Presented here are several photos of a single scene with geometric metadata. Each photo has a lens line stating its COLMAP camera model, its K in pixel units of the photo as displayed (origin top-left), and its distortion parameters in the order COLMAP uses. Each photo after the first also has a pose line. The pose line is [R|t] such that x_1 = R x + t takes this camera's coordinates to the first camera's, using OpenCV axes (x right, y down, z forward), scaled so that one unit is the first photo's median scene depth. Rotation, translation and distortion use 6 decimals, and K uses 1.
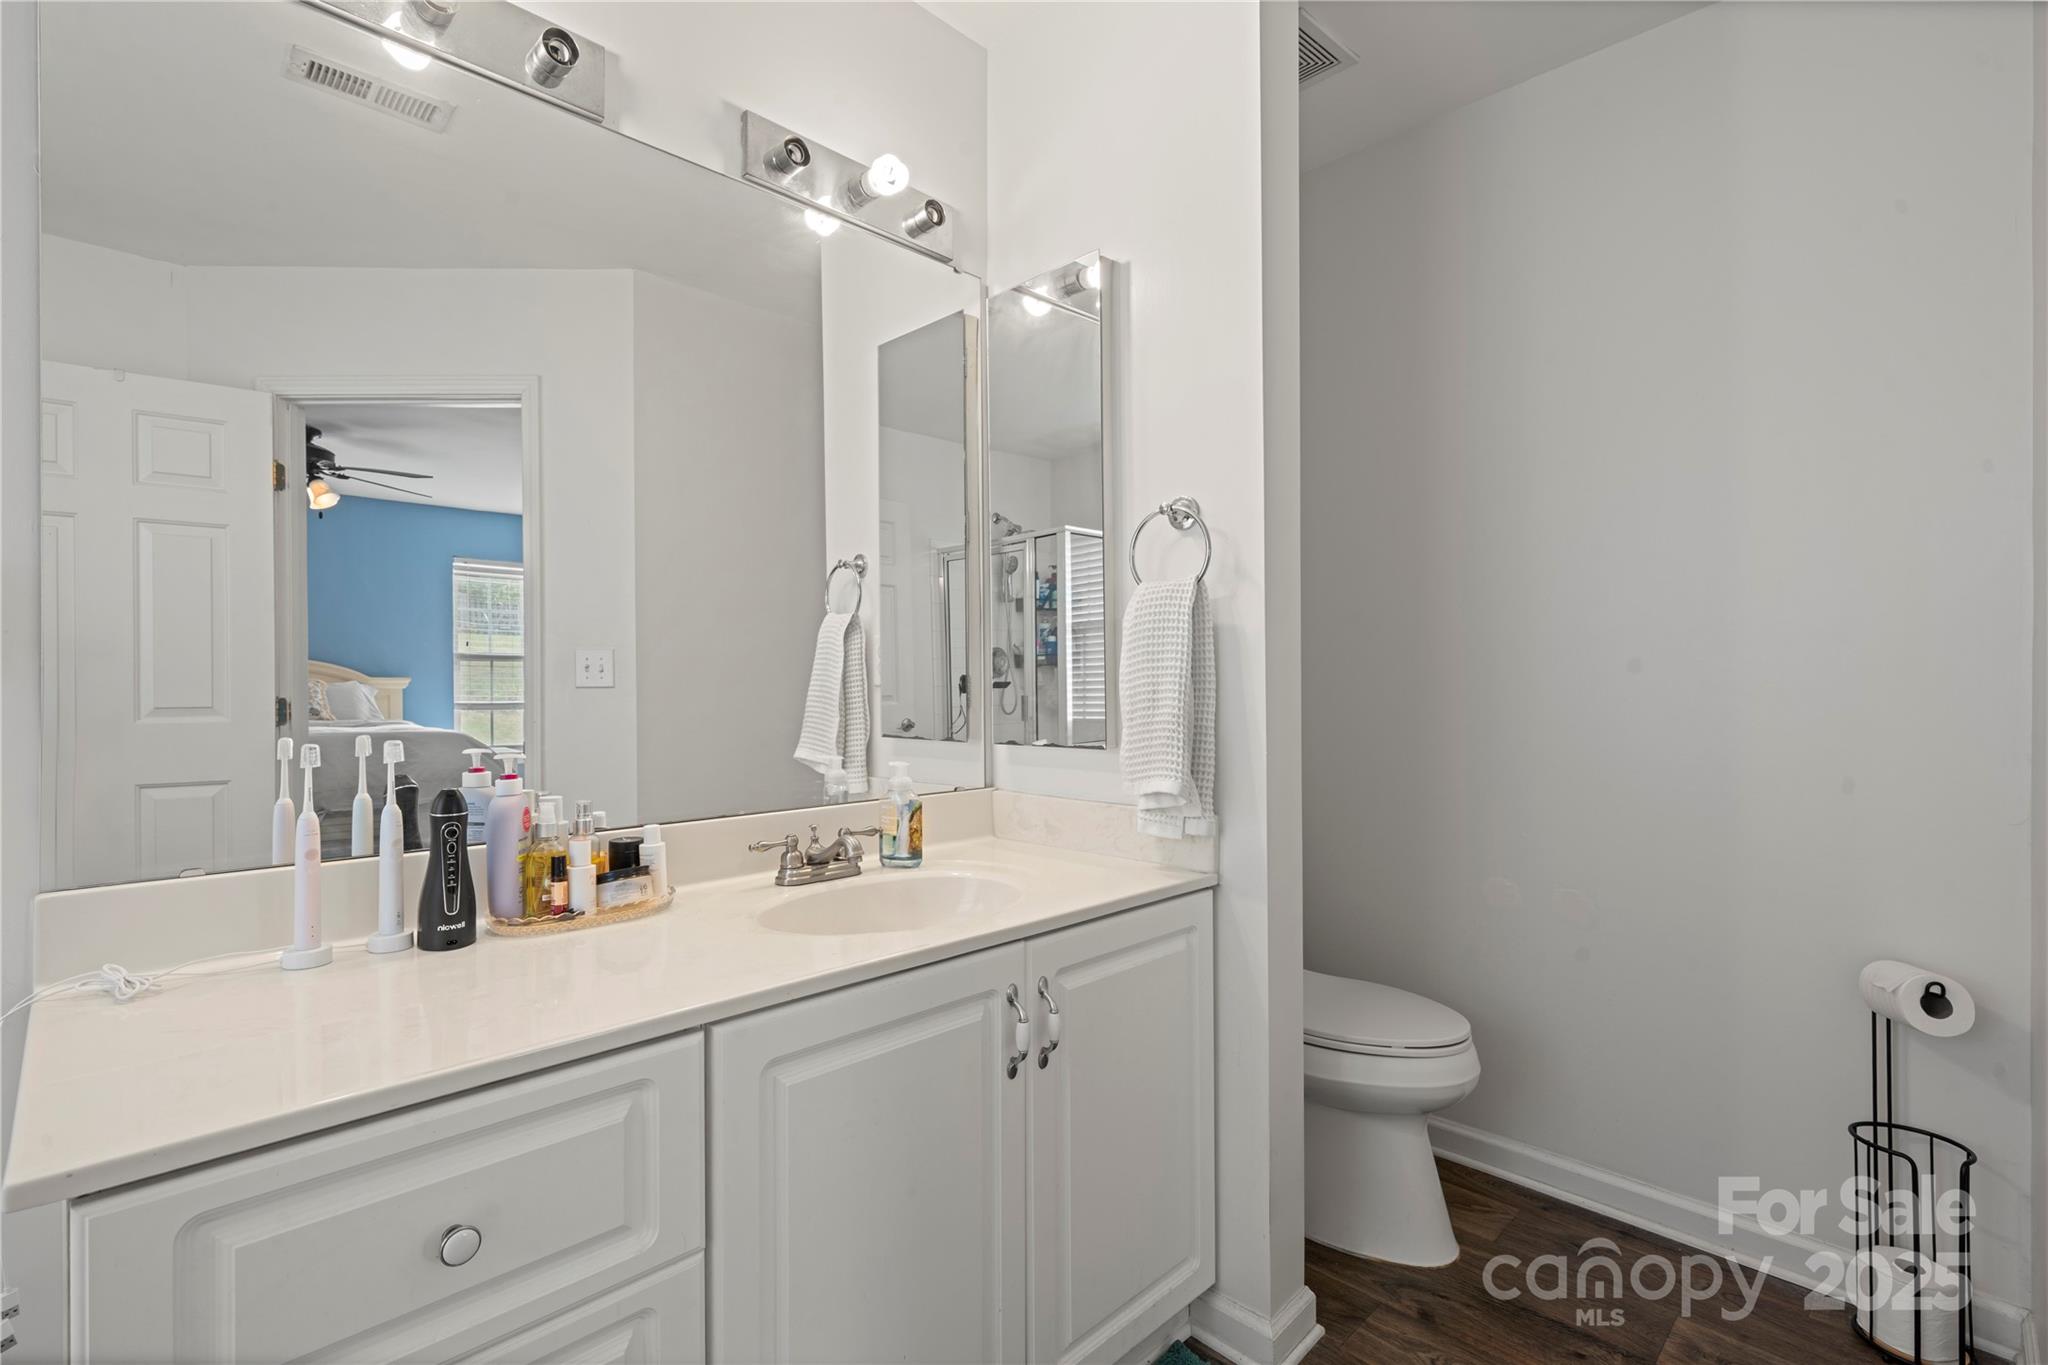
lens RADIAL K [[945.2, 0, 1024.0], [0, 945.2, 682.5], [0, 0, 1]] dist [0.001533, 0.000336]
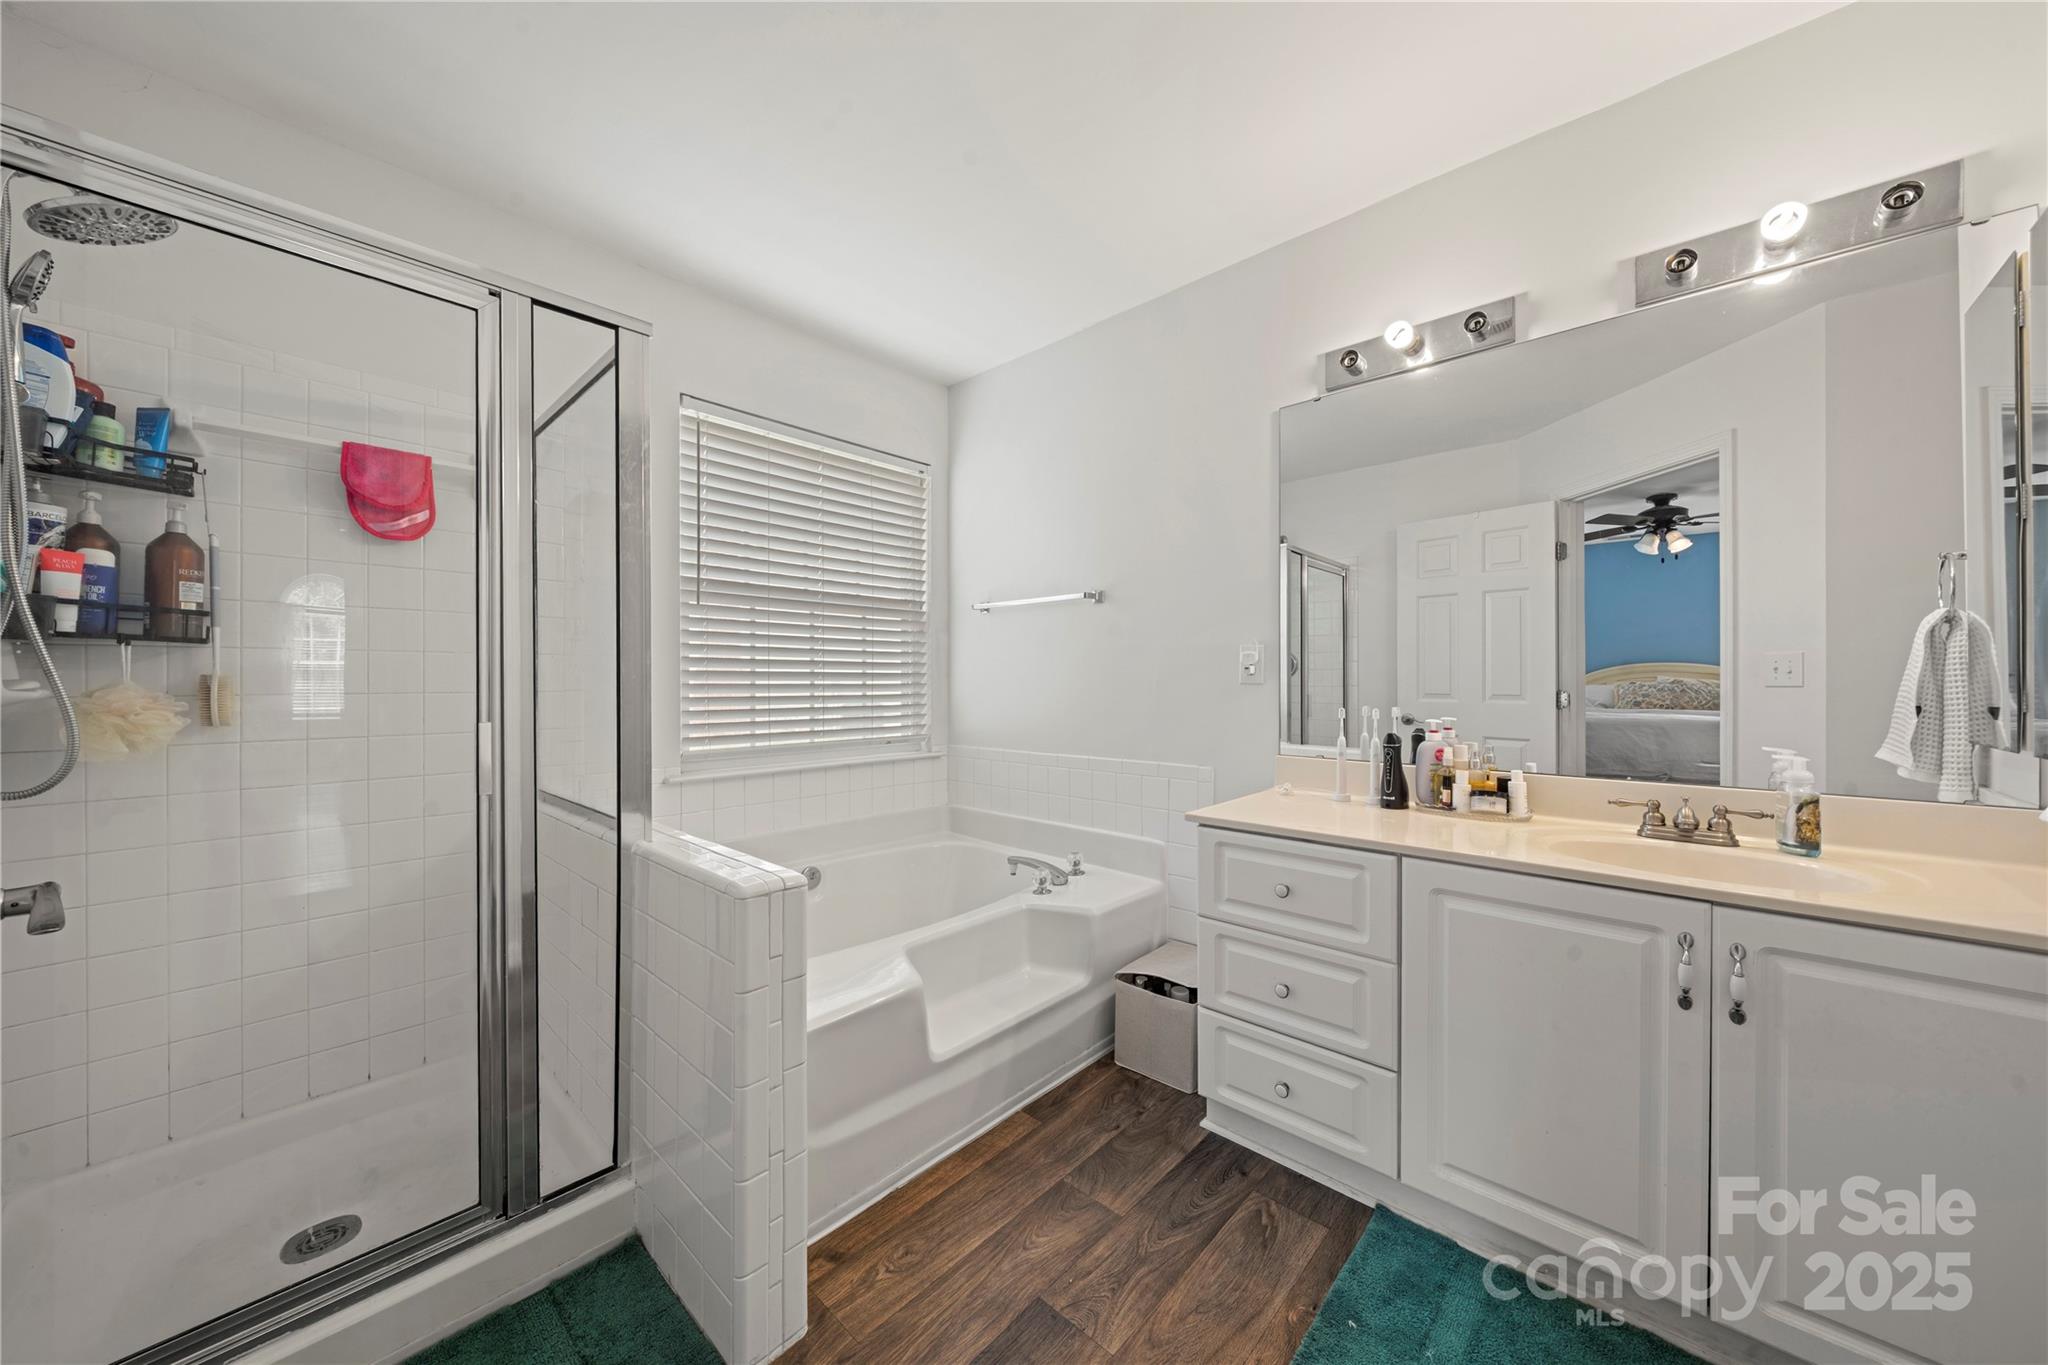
lens RADIAL K [[721.2, 0, 1031.9], [0, 721.2, 672.9], [0, 0, 1]] dist [0.018162, -0.000275]
pose [[0.052889, -0.008266, -0.998566, 0.764747], [-0.001898, 0.999963, -0.008378, -0.004005], [0.998599, 0.002338, 0.052872, 0.095947]]
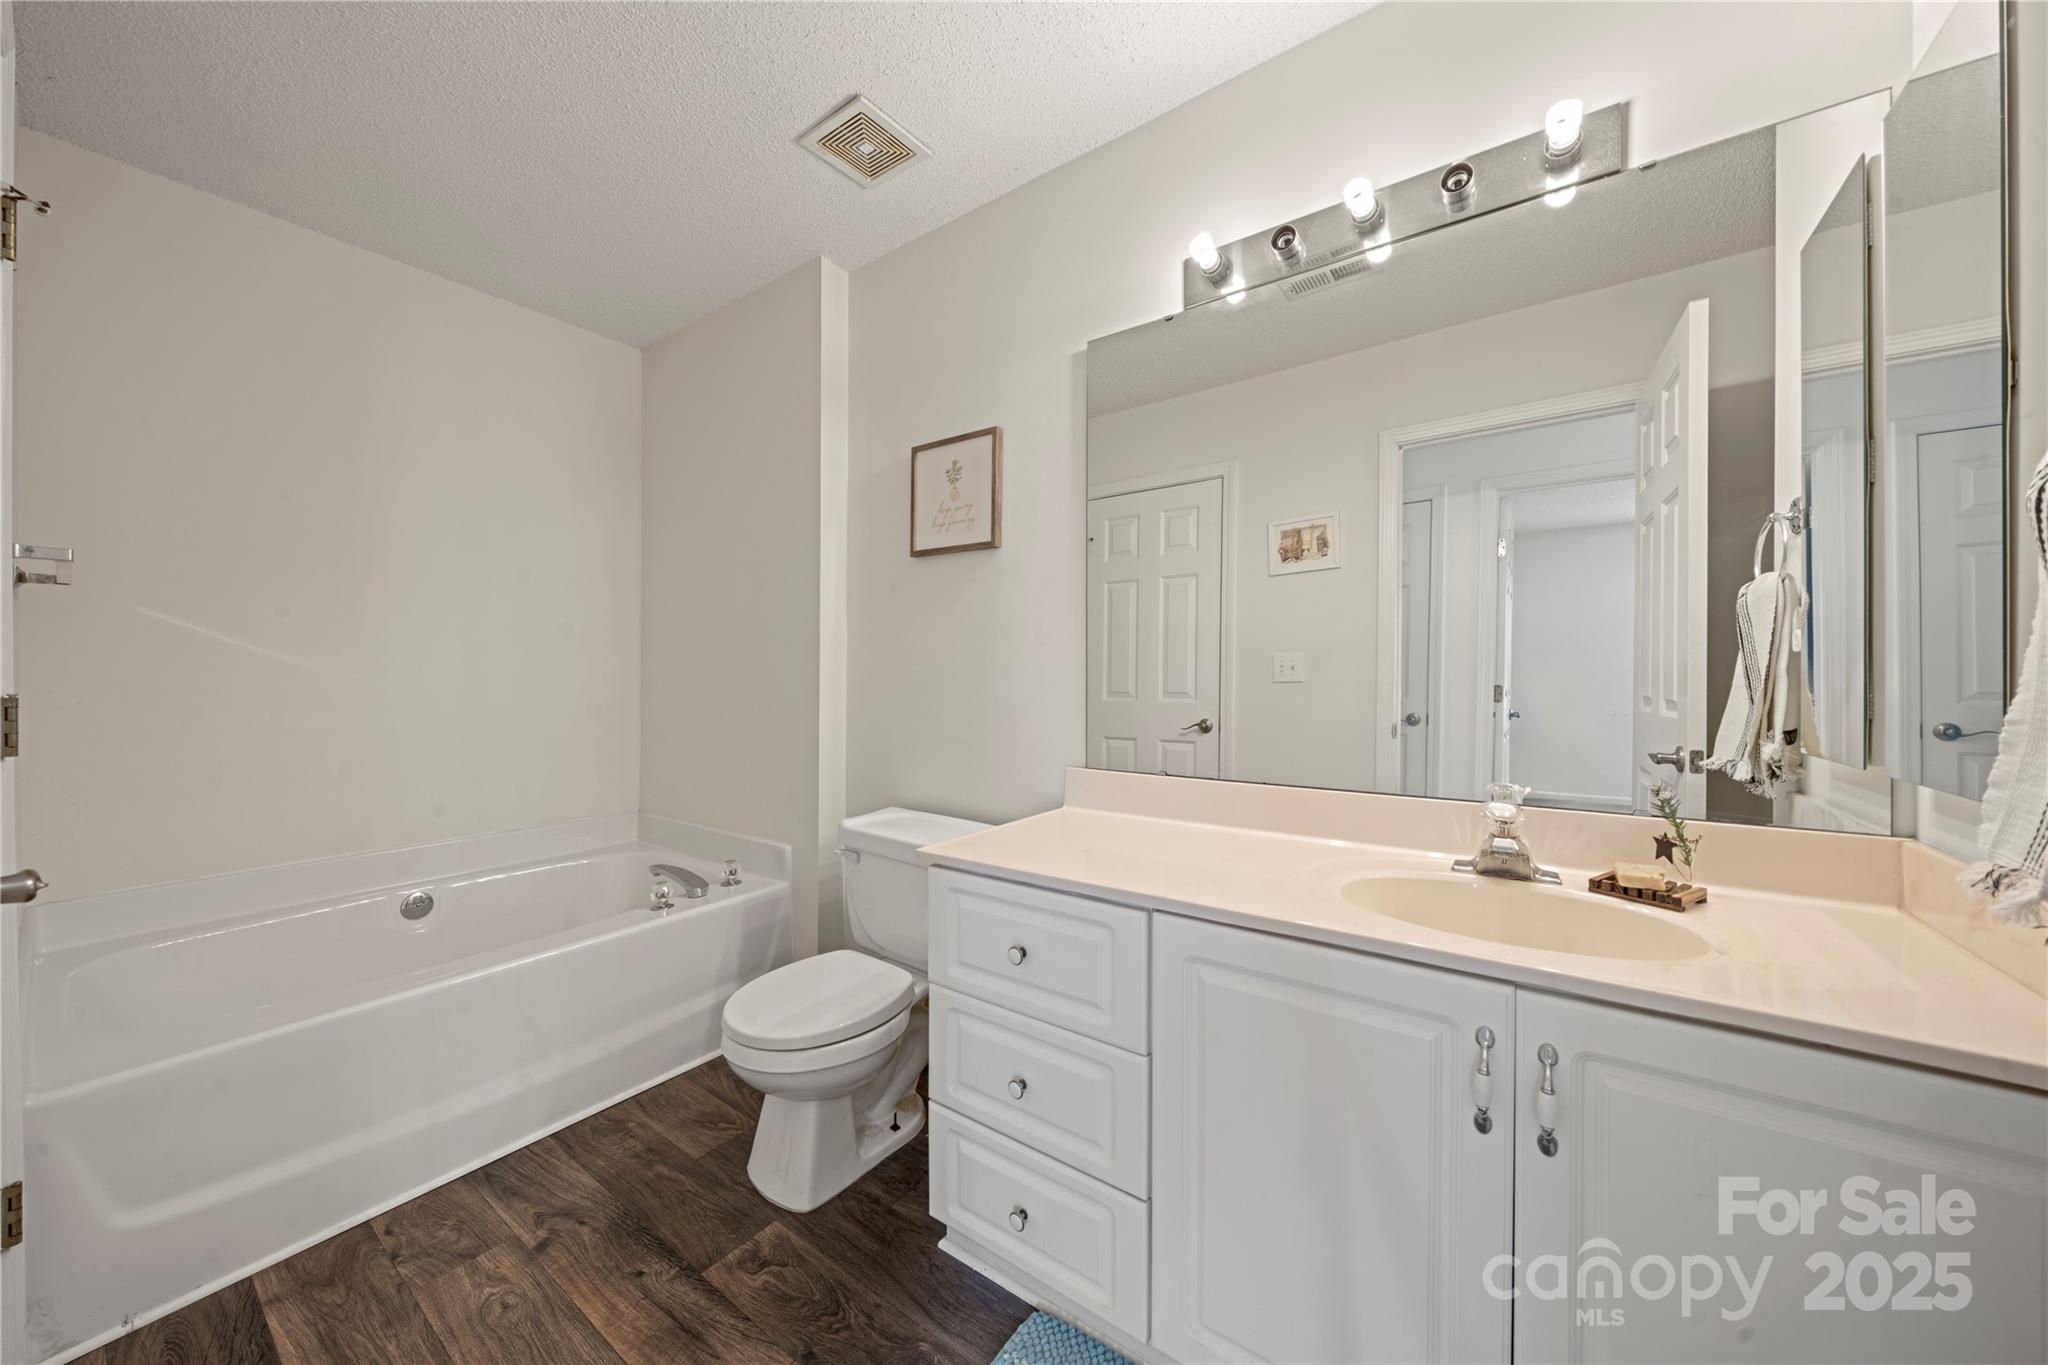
lens RADIAL K [[721.2, 0, 1031.9], [0, 721.2, 672.9], [0, 0, 1]] dist [0.018162, -0.000275]
pose [[0.179582, 0.003192, -0.983738, 0.495269], [-0.004201, 0.999988, 0.002477, -0.006813], [0.983734, 0.003688, 0.179594, 0.402895]]
